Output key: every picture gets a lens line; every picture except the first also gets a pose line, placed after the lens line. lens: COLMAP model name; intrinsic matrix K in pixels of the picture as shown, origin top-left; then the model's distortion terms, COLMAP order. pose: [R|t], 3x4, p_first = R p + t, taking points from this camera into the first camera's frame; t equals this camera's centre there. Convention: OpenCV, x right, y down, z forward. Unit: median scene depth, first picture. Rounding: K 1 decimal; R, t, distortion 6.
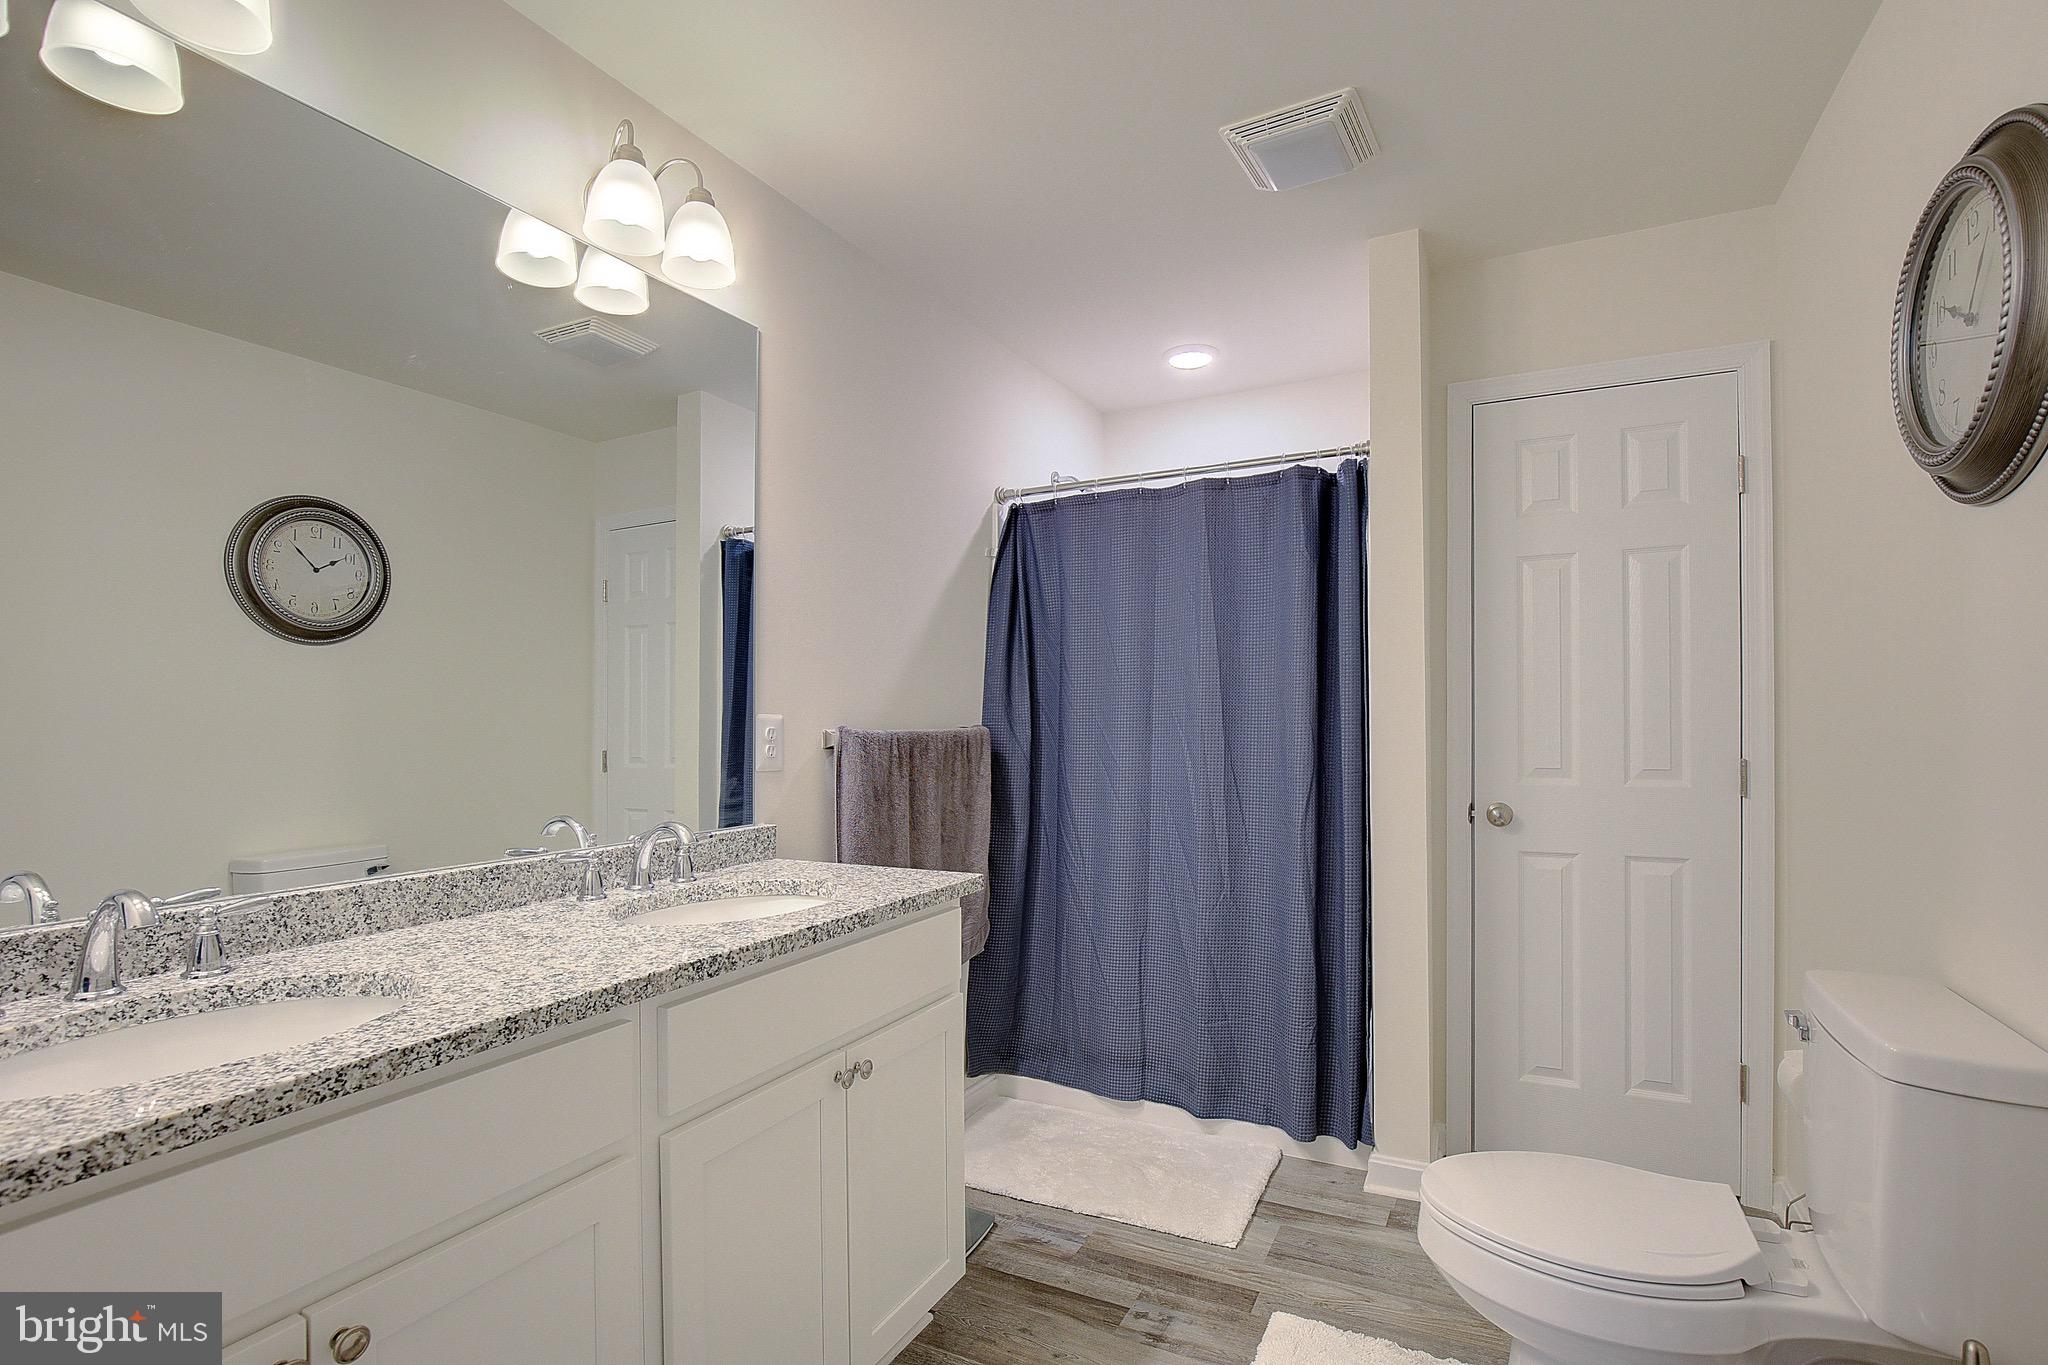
lens RADIAL K [[953.7, 0, 1020.4], [0, 953.7, 701.6], [0, 0, 1]] dist [-0.023098, 0.006539]
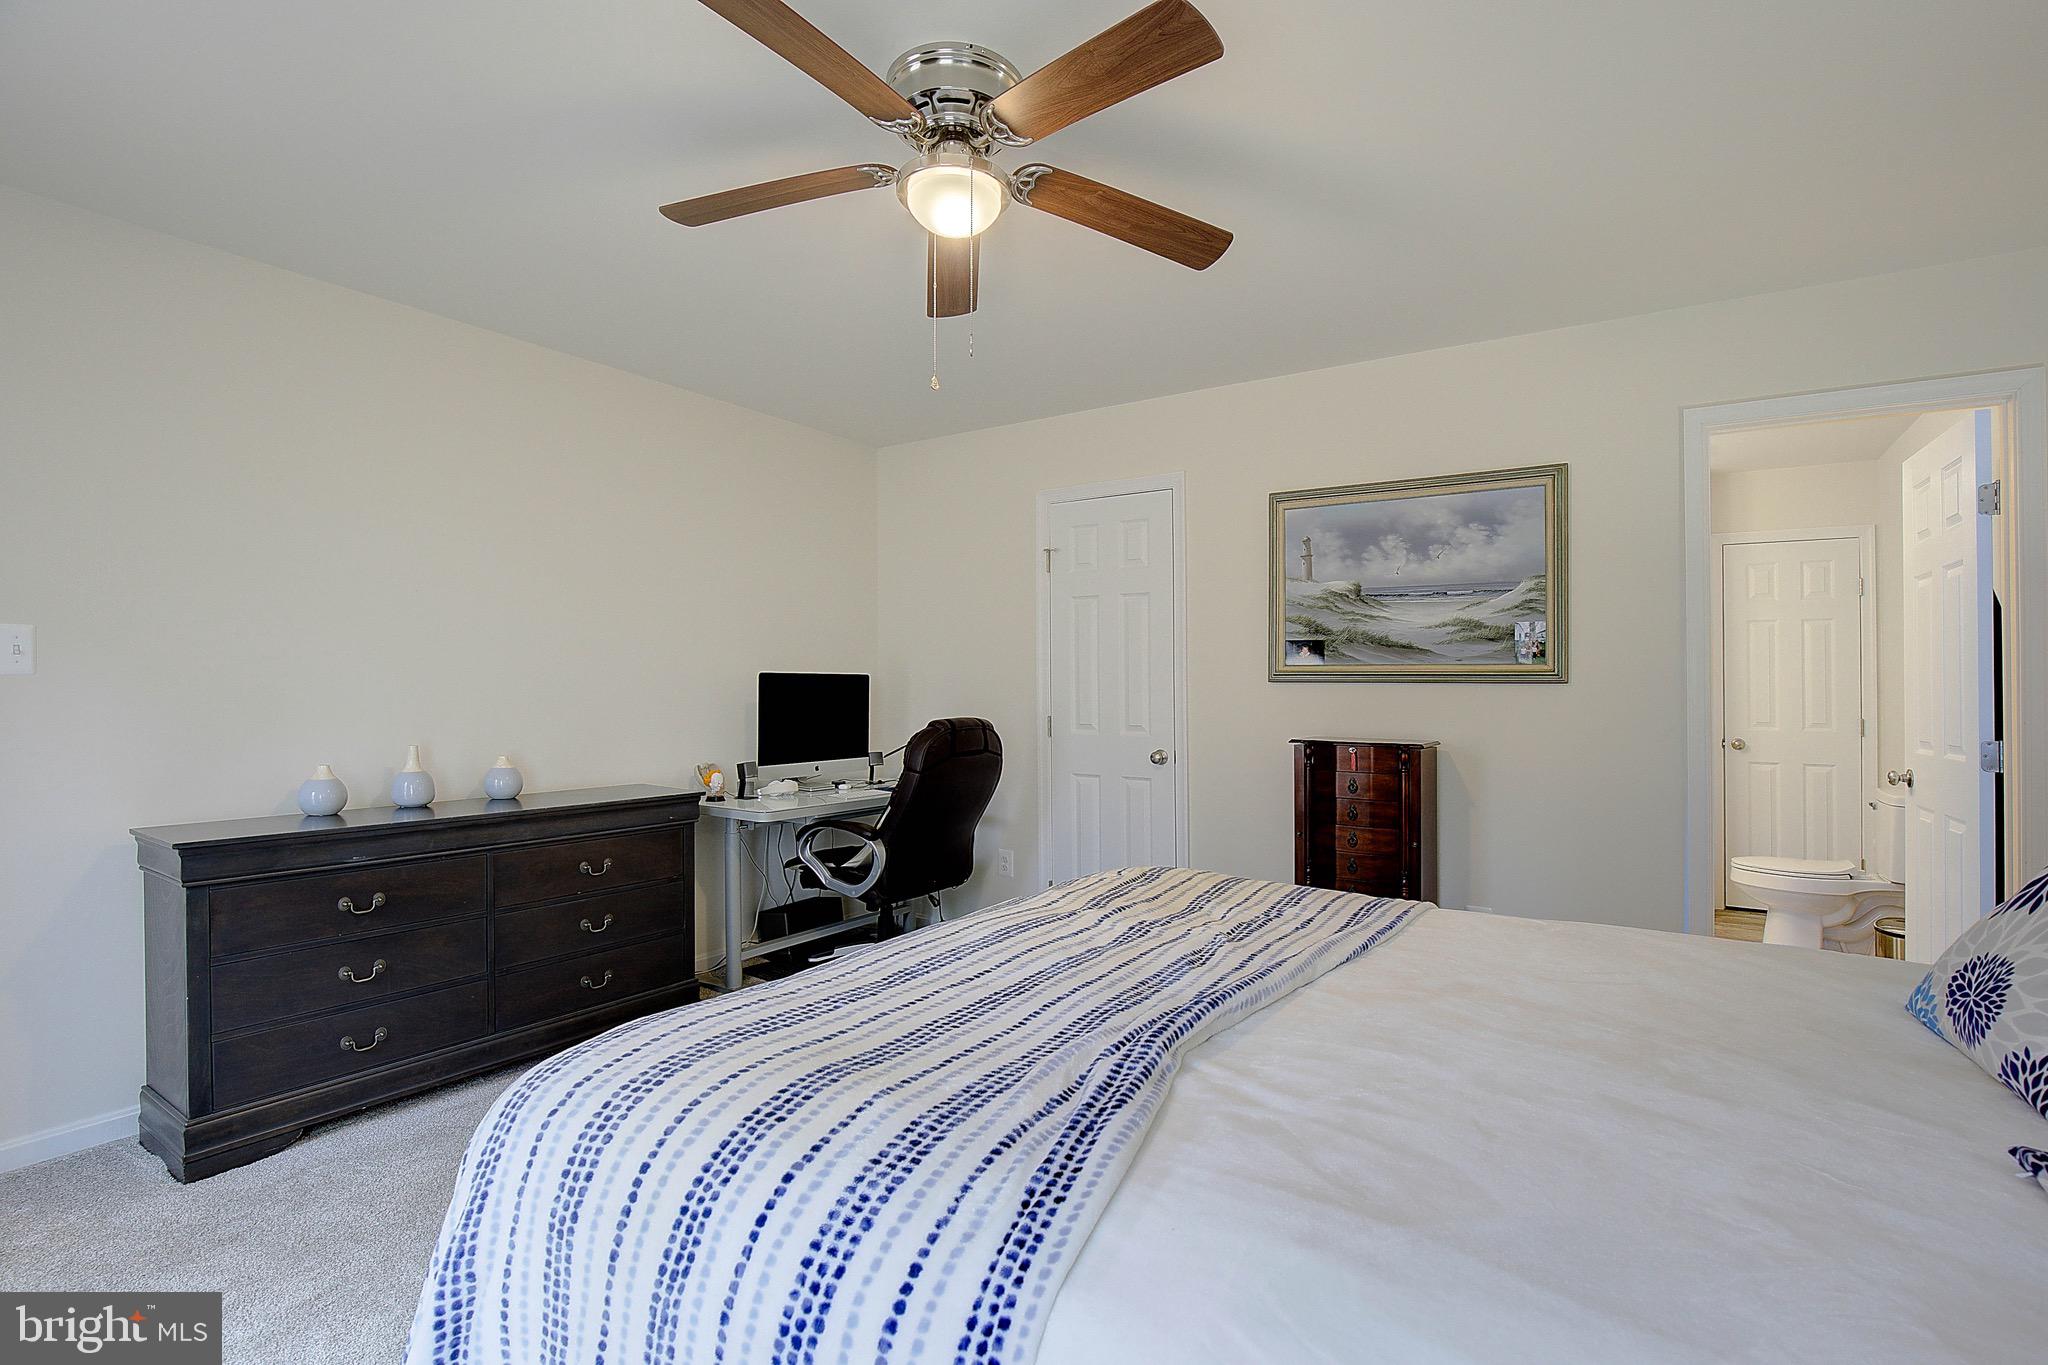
lens RADIAL K [[953.7, 0, 1024.0], [0, 953.7, 683.1], [0, 0, 1]] dist [-0.023098, 0.006539]
pose [[0.994027, 0.002015, -0.109113, -0.862237], [-0.002724, 0.999976, -0.006349, 0.002316], [0.109097, 0.006608, 0.994009, -1.282692]]
